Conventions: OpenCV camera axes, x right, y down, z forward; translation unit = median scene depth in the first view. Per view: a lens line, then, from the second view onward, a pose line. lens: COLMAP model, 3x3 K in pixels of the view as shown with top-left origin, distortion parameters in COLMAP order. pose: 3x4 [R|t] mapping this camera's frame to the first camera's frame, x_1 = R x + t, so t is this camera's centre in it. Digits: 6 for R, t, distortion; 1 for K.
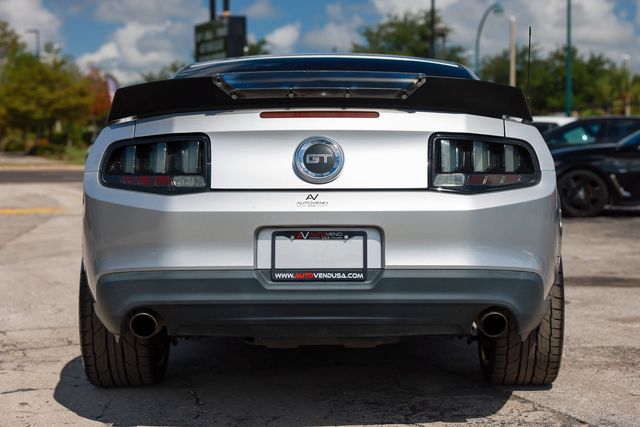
lens RADIAL K [[1275.2, 0, 328.1], [0, 1275.2, 213.5], [0, 0, 1]] dist [0.173014, 0.190261]
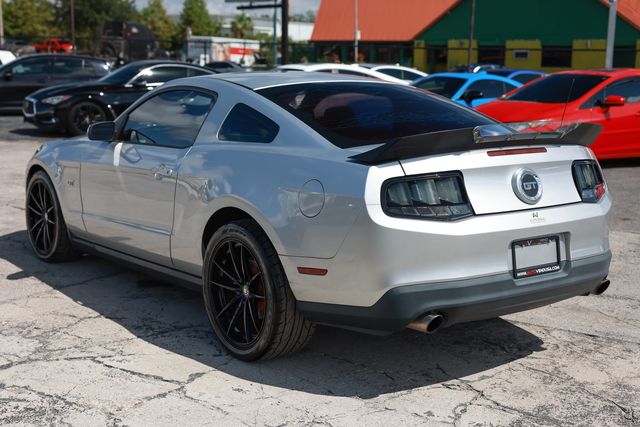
lens RADIAL K [[903.4, 0, 320.0], [0, 903.4, 213.5], [0, 0, 1]] dist [0.029288, 0.046624]
pose [[0.800814, -0.086385, 0.592651, -0.744710], [0.015047, 0.992133, 0.124282, -0.133584], [-0.598725, -0.090609, 0.795813, 0.350370]]
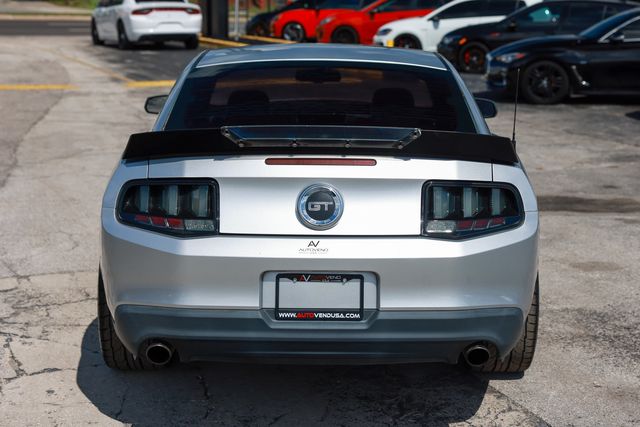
lens RADIAL K [[1147.3, 0, 320.0], [0, 1147.3, 213.5], [0, 0, 1]] dist [0.051952, 0.218596]
pose [[0.999909, 0.009330, 0.009758, -0.016211], [-0.010605, 0.990092, 0.140019, -0.167537], [-0.008355, -0.140110, 0.990101, 0.040784]]
